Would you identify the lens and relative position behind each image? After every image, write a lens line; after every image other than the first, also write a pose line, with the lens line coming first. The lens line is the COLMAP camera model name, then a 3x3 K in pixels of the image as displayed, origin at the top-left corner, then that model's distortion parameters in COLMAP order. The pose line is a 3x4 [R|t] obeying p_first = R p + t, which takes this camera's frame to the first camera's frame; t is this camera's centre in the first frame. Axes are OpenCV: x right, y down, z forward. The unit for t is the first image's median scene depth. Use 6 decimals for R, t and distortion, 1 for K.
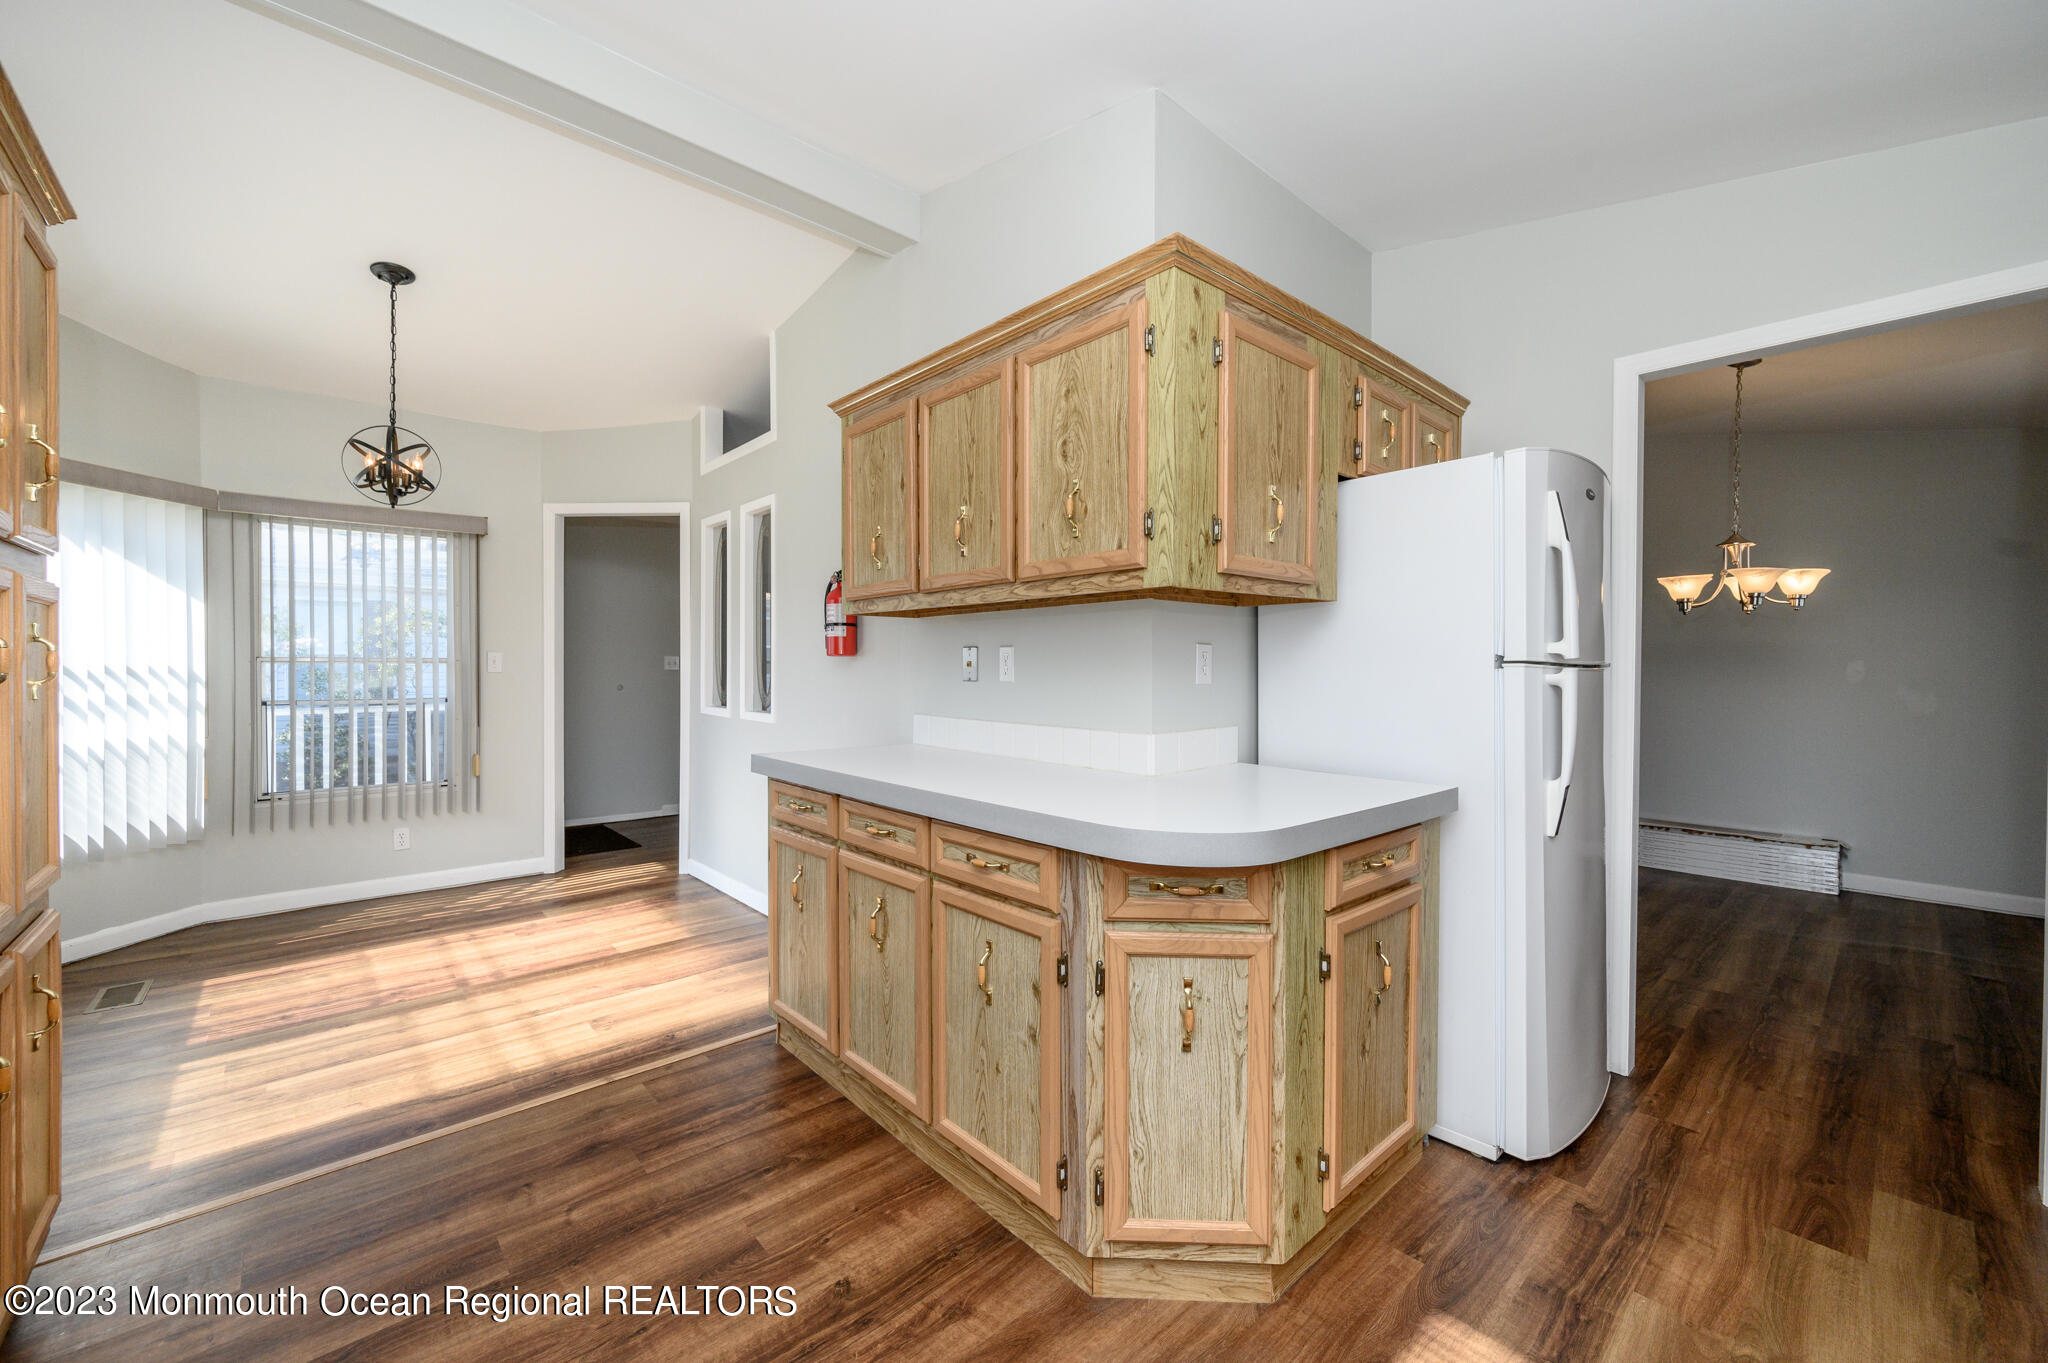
lens RADIAL K [[809.9, 0, 1039.0], [0, 809.9, 667.1], [0, 0, 1]] dist [-0.001365, 0.000203]
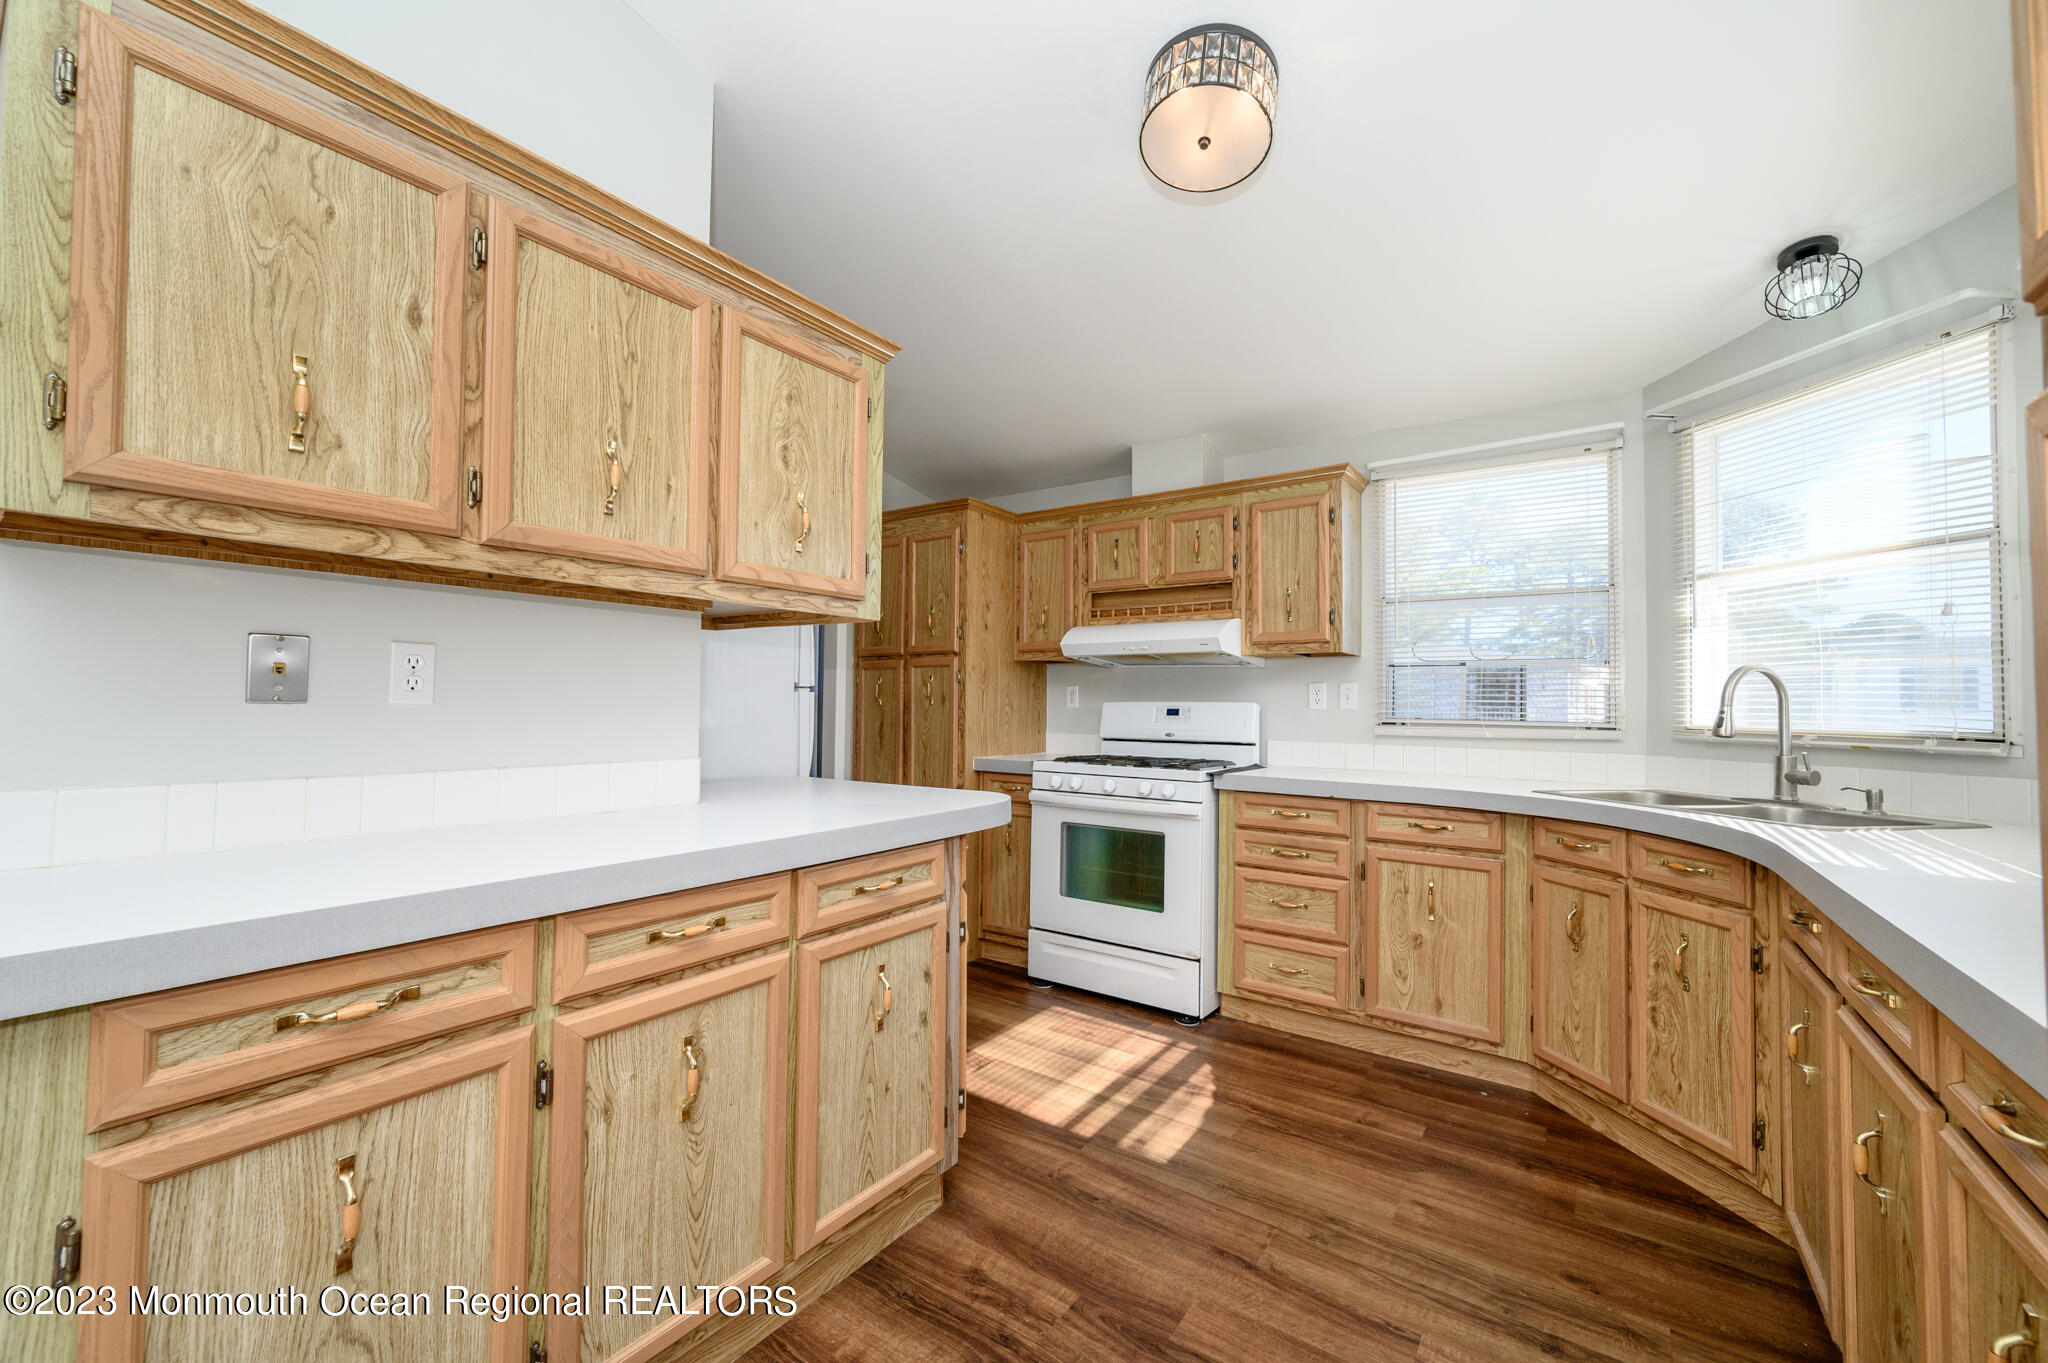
lens RADIAL K [[809.9, 0, 1011.2], [0, 809.9, 675.2], [0, 0, 1]] dist [-0.001365, 0.000203]
pose [[-0.207474, 0.032196, 0.977710, -0.818309], [-0.008574, 0.999360, -0.034728, 0.016768], [-0.978203, -0.015588, -0.207066, 0.813064]]
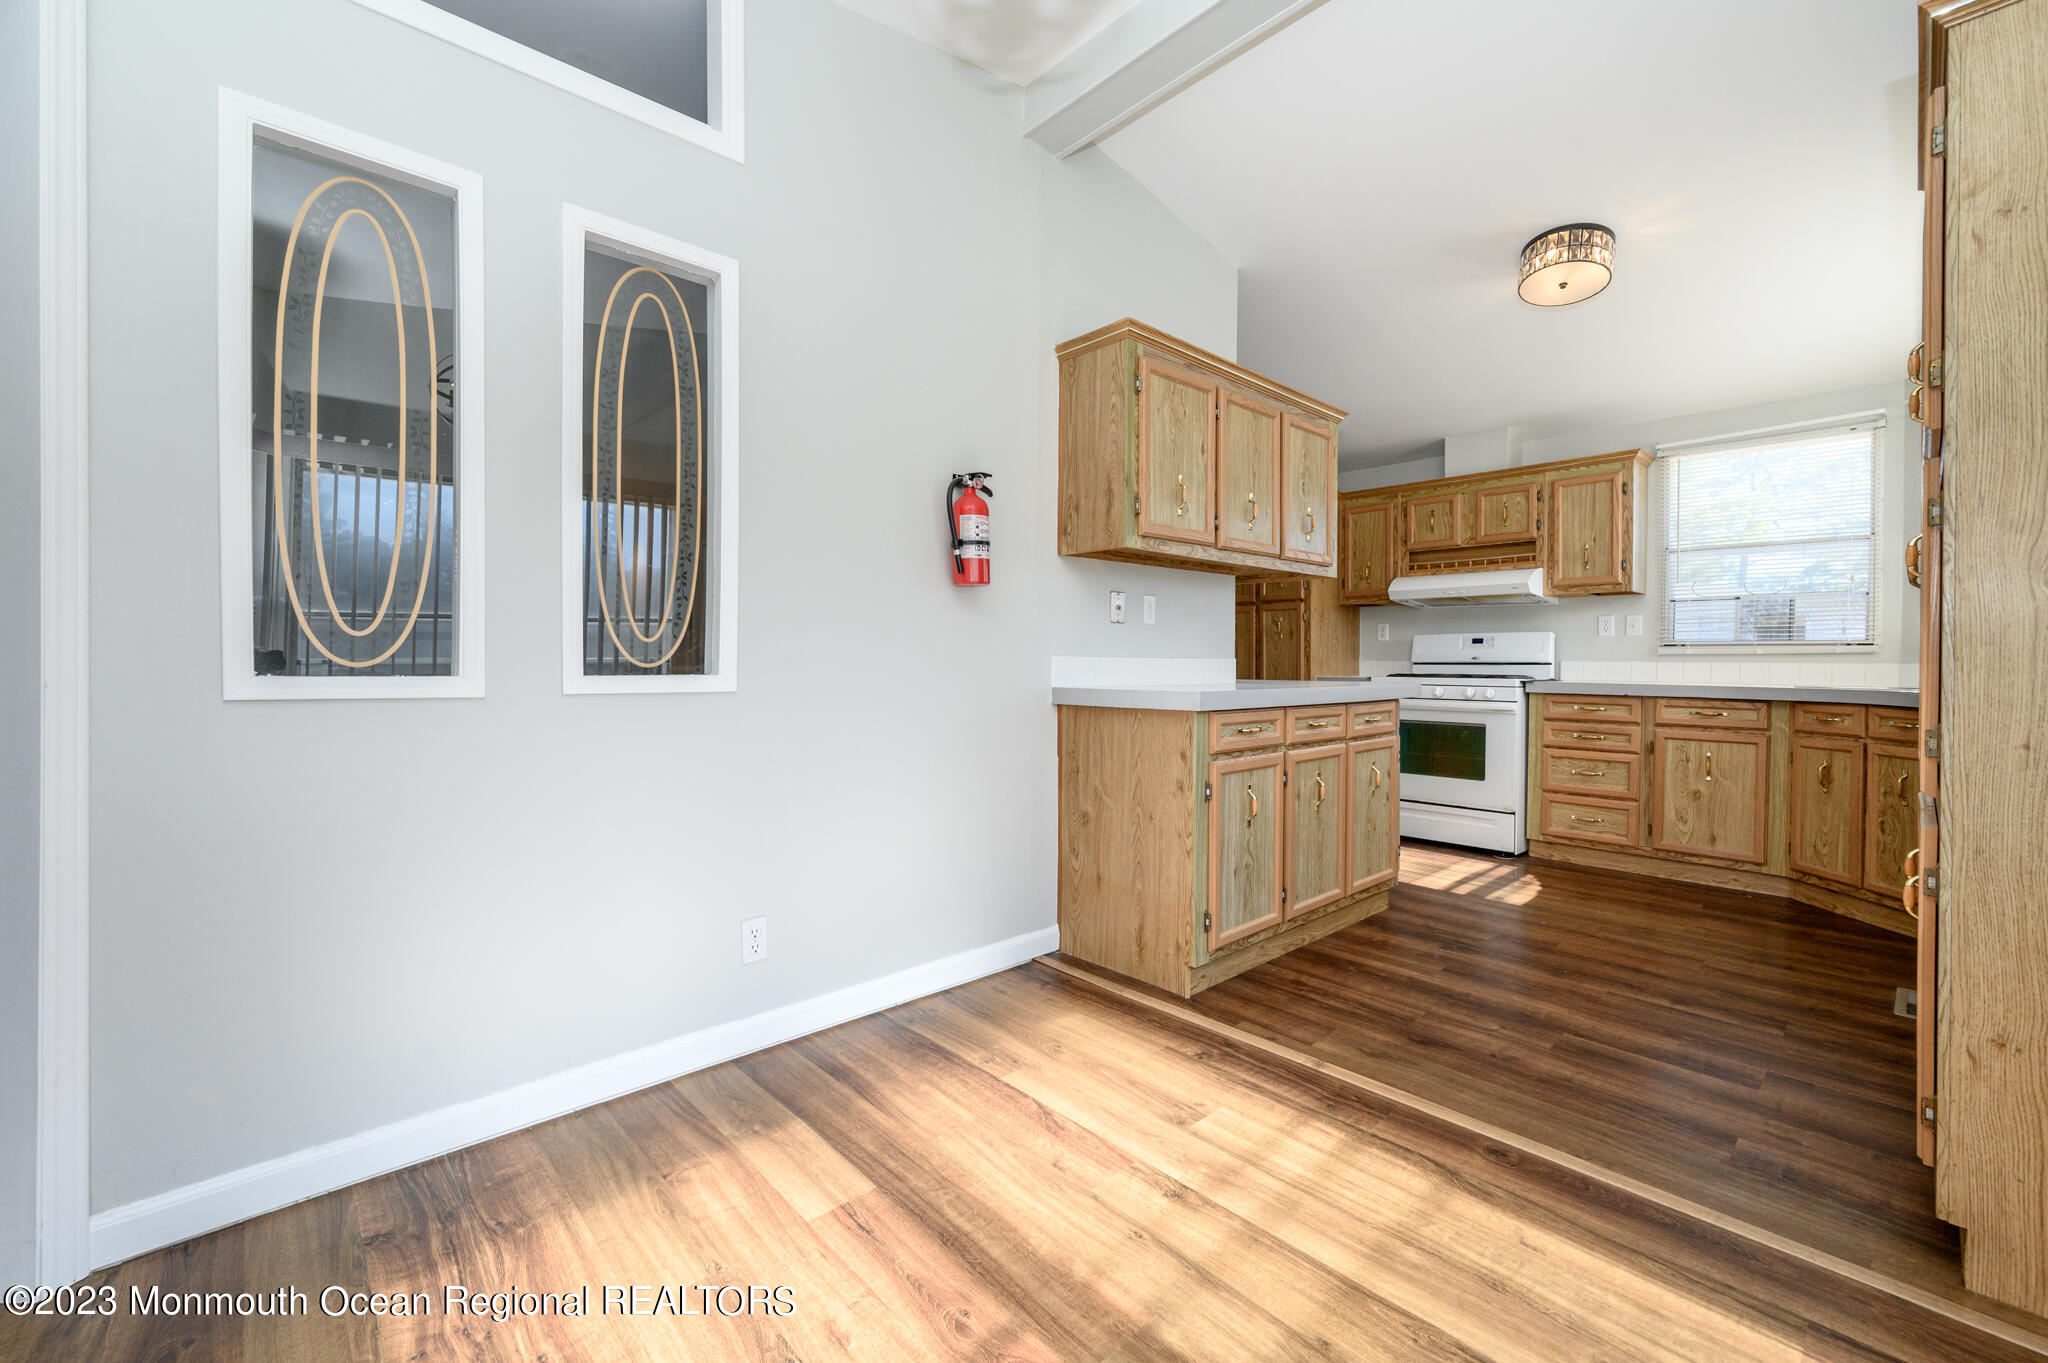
lens RADIAL K [[809.9, 0, 1013.1], [0, 809.9, 663.4], [0, 0, 1]] dist [-0.001365, 0.000203]
pose [[0.010246, -0.006992, 0.999923, -1.474515], [-0.000959, 0.999975, 0.007002, 0.080333], [-0.999947, -0.001031, 0.010239, 1.392339]]
